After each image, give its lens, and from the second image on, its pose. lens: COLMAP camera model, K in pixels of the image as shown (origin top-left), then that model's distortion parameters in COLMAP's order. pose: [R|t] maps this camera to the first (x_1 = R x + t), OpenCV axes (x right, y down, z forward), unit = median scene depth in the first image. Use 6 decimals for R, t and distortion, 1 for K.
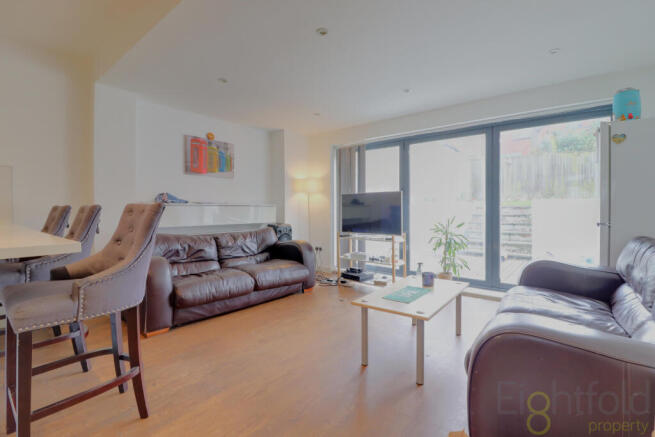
lens RADIAL K [[297.0, 0, 325.3], [0, 297.0, 215.2], [0, 0, 1]] dist [-0.004566, -0.000754]
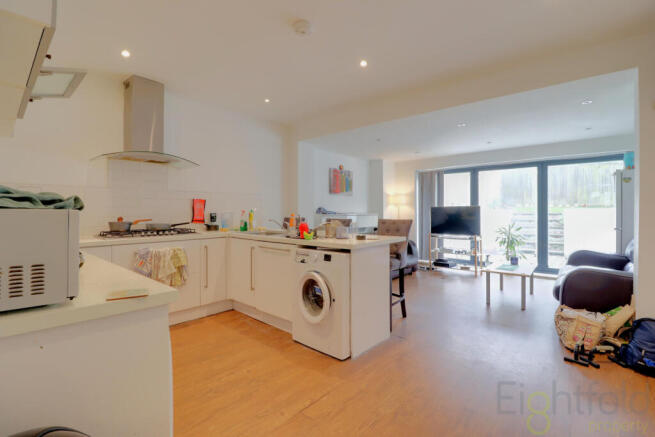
lens RADIAL K [[297.0, 0, 330.4], [0, 297.0, 216.0], [0, 0, 1]] dist [-0.004566, -0.000754]
pose [[0.999645, -0.000508, -0.026636, -0.390265], [0.000375, 0.999987, -0.004993, -0.020867], [0.026639, 0.004981, 0.999633, -0.434278]]
